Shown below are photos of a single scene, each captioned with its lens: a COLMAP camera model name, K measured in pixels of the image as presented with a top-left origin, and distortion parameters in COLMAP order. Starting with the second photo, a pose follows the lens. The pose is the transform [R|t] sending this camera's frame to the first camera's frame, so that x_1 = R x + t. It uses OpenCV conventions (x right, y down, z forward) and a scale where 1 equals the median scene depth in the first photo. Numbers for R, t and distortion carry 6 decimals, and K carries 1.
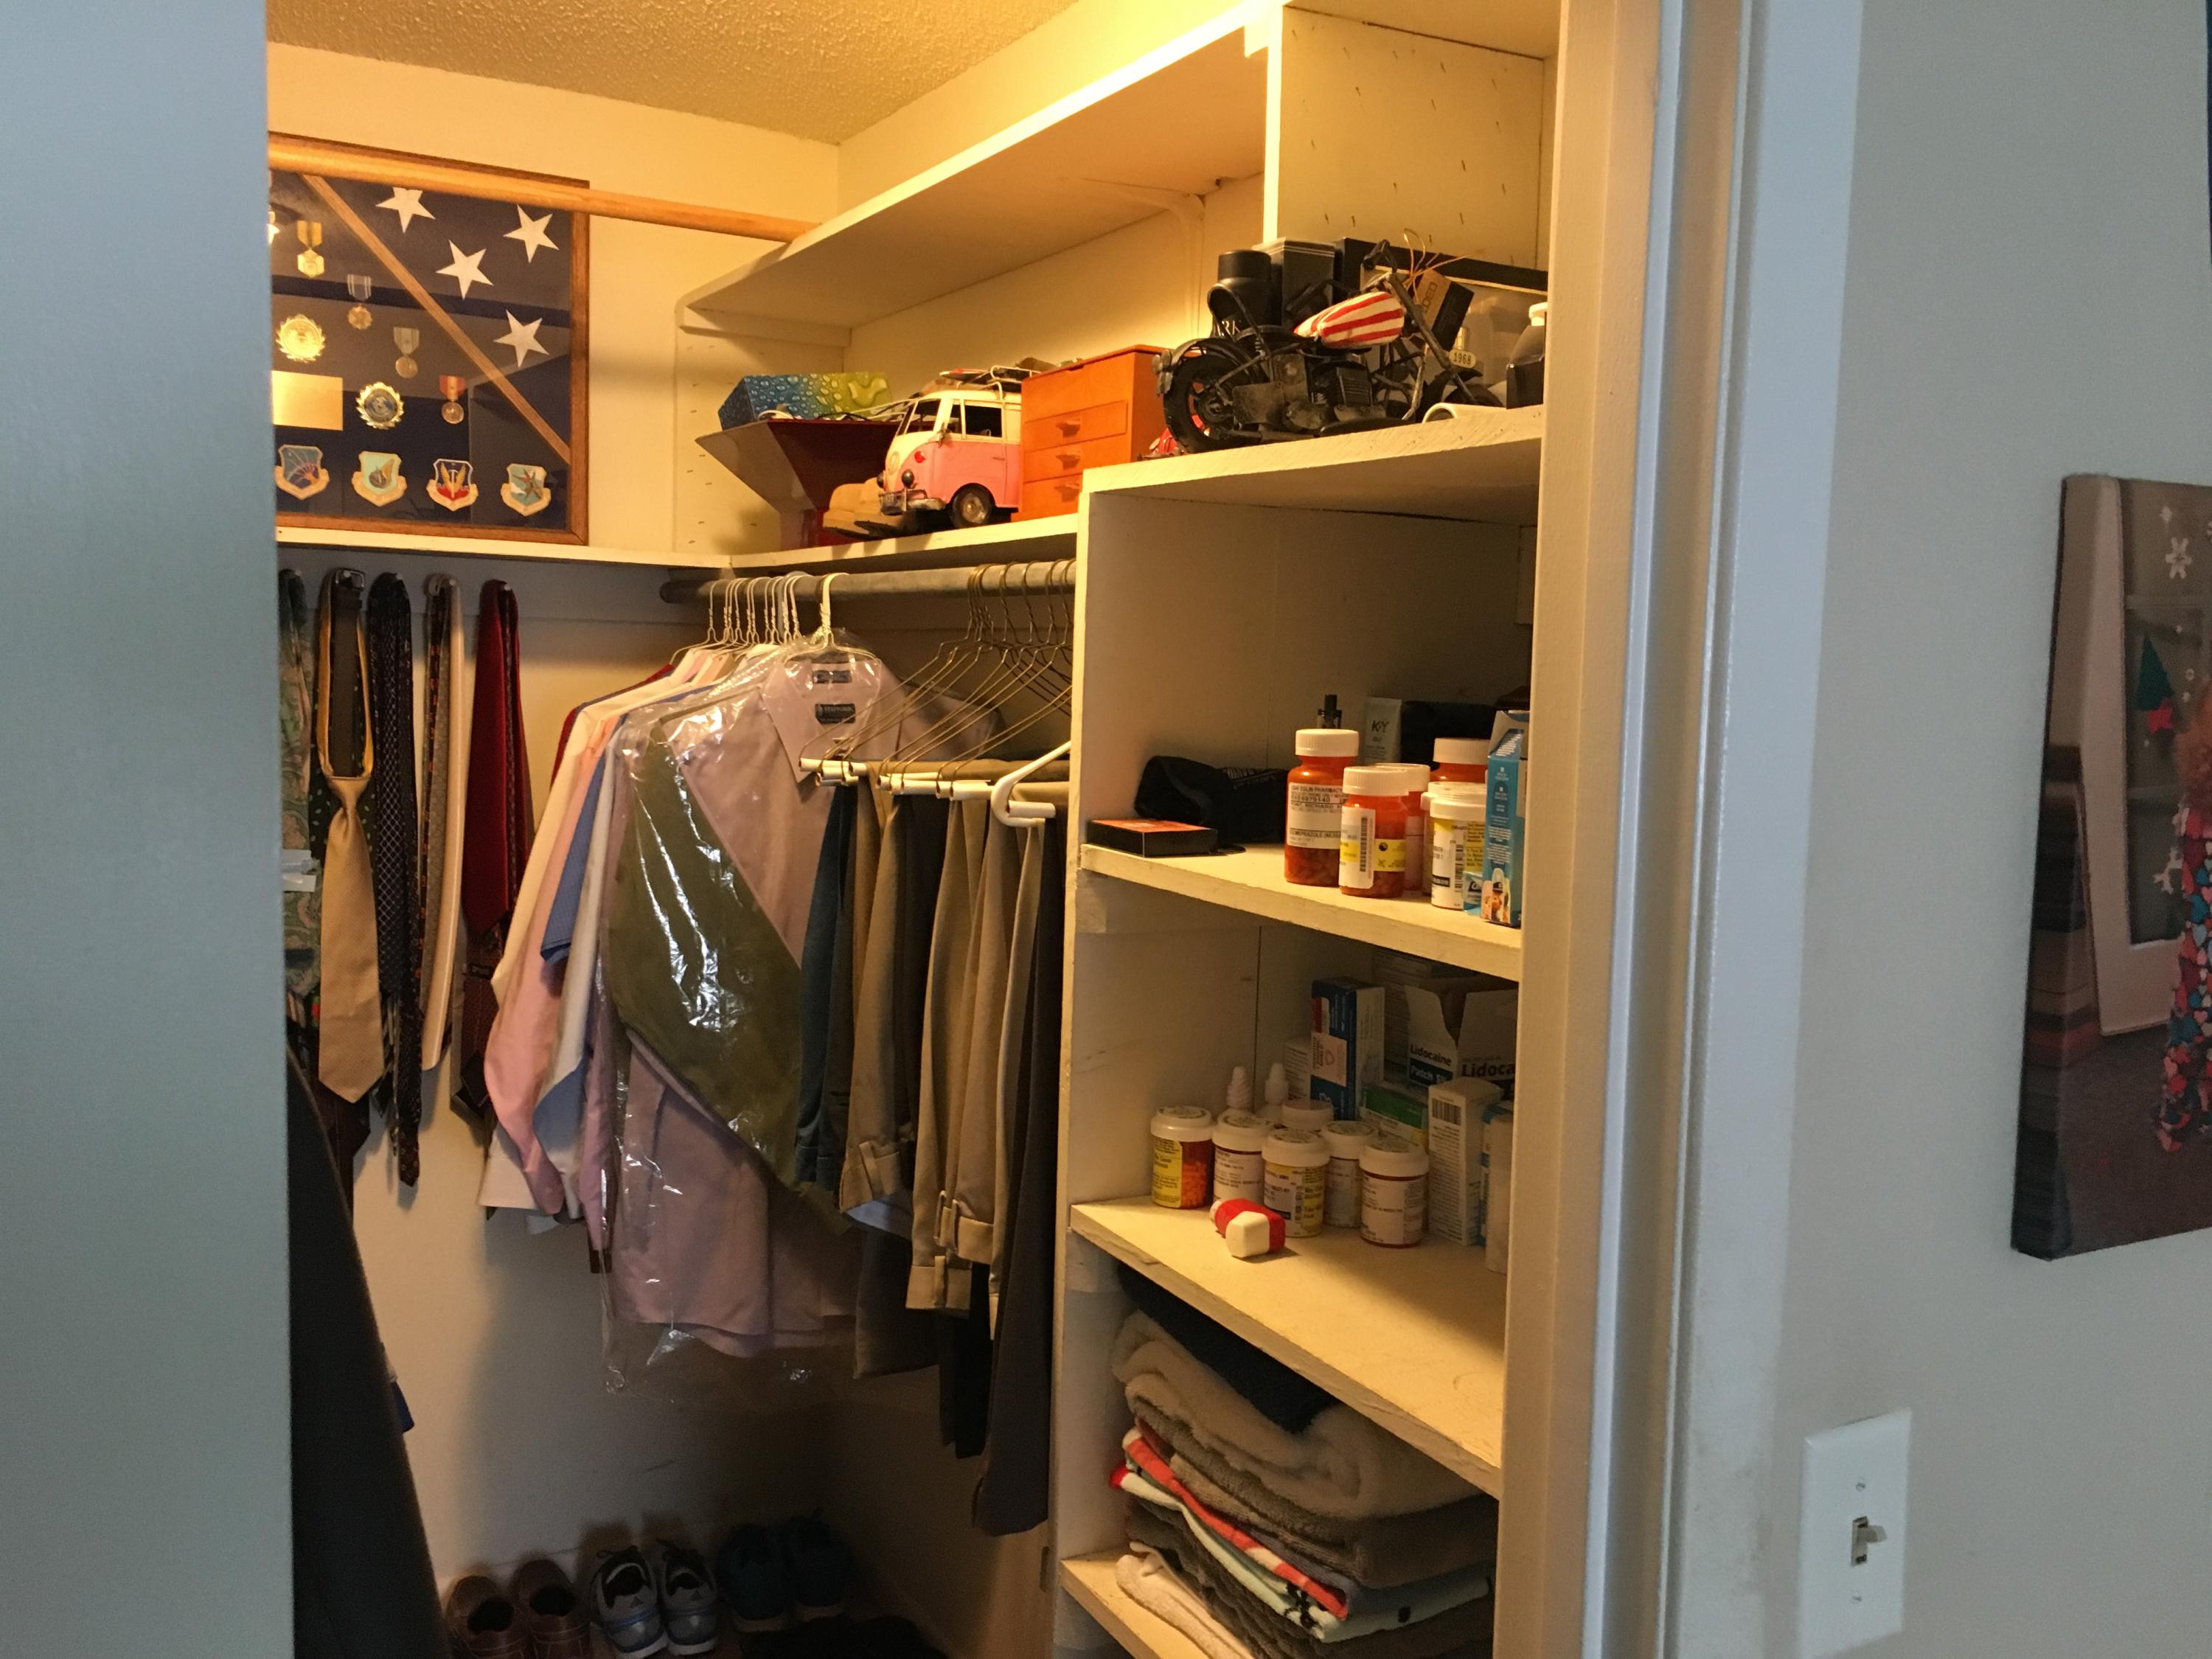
lens RADIAL K [[1867.1, 0, 1109.6], [0, 1867.1, 822.3], [0, 0, 1]] dist [0.066147, -0.082492]
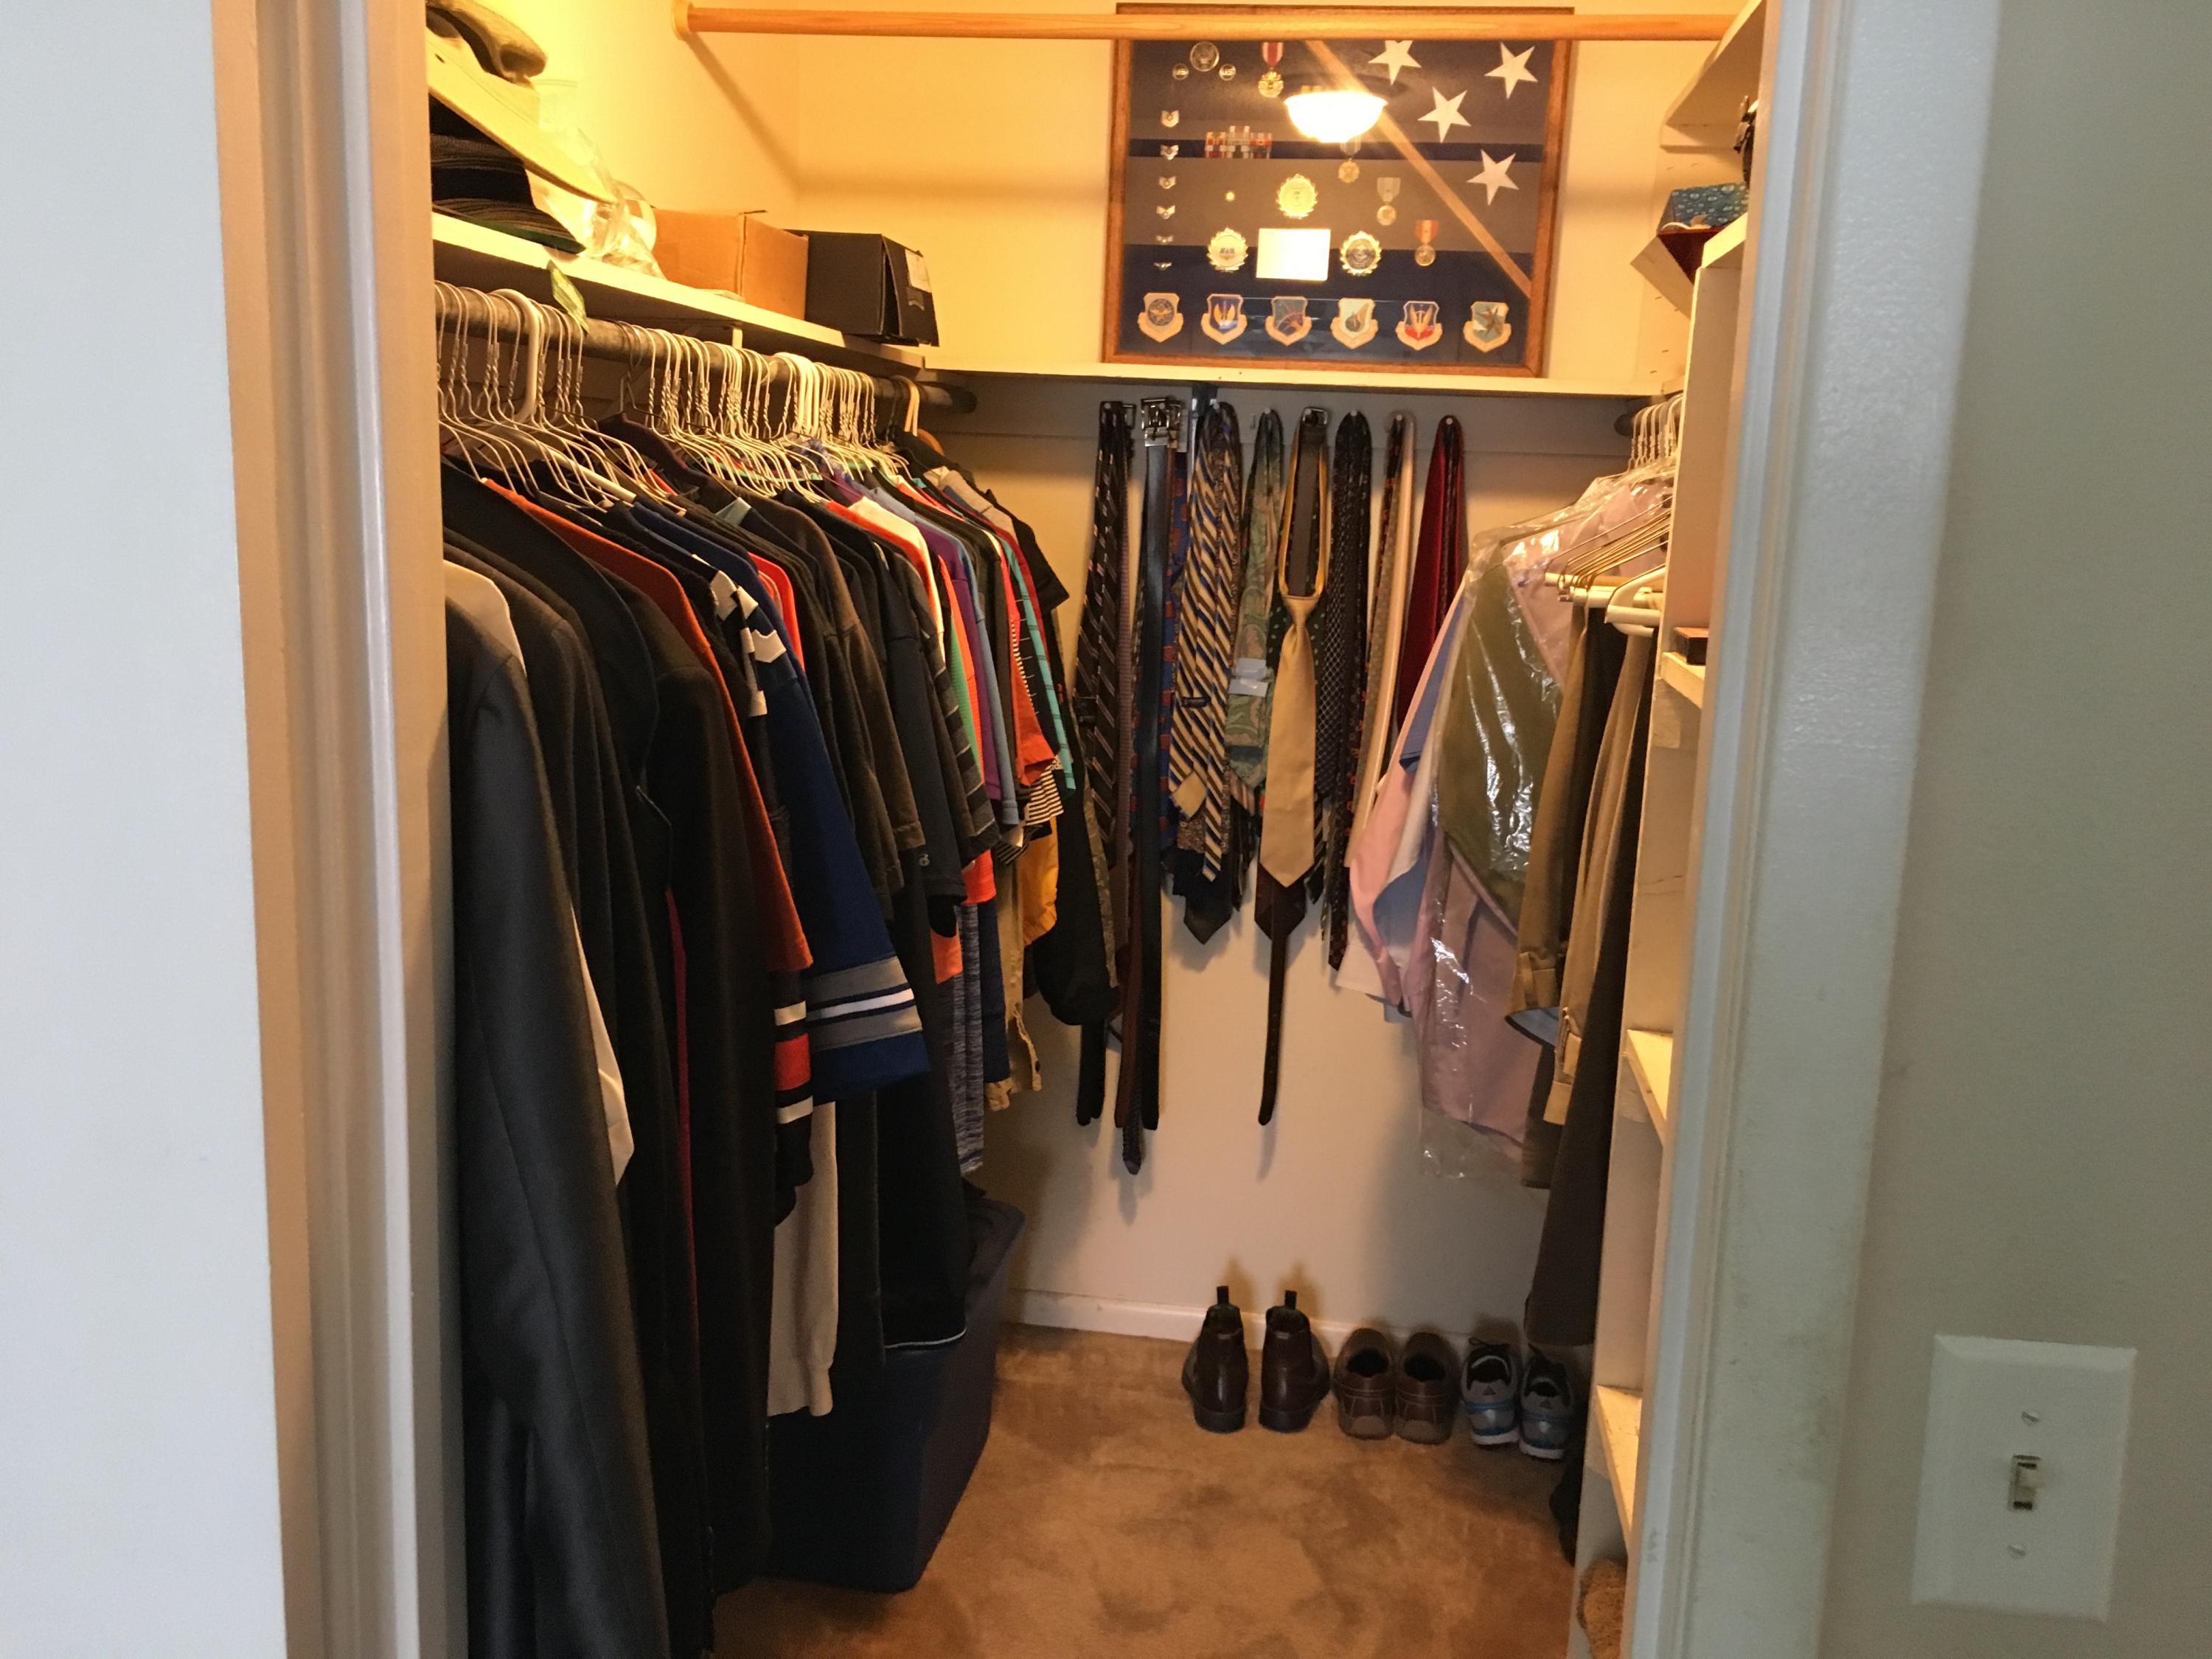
lens RADIAL K [[1867.1, 0, 1101.2], [0, 1867.1, 828.1], [0, 0, 1]] dist [0.066147, -0.082492]
pose [[0.789671, 0.111880, -0.603244, 0.184227], [-0.069920, 0.993238, 0.092682, 0.017293], [0.609534, -0.031009, 0.792153, 0.042591]]
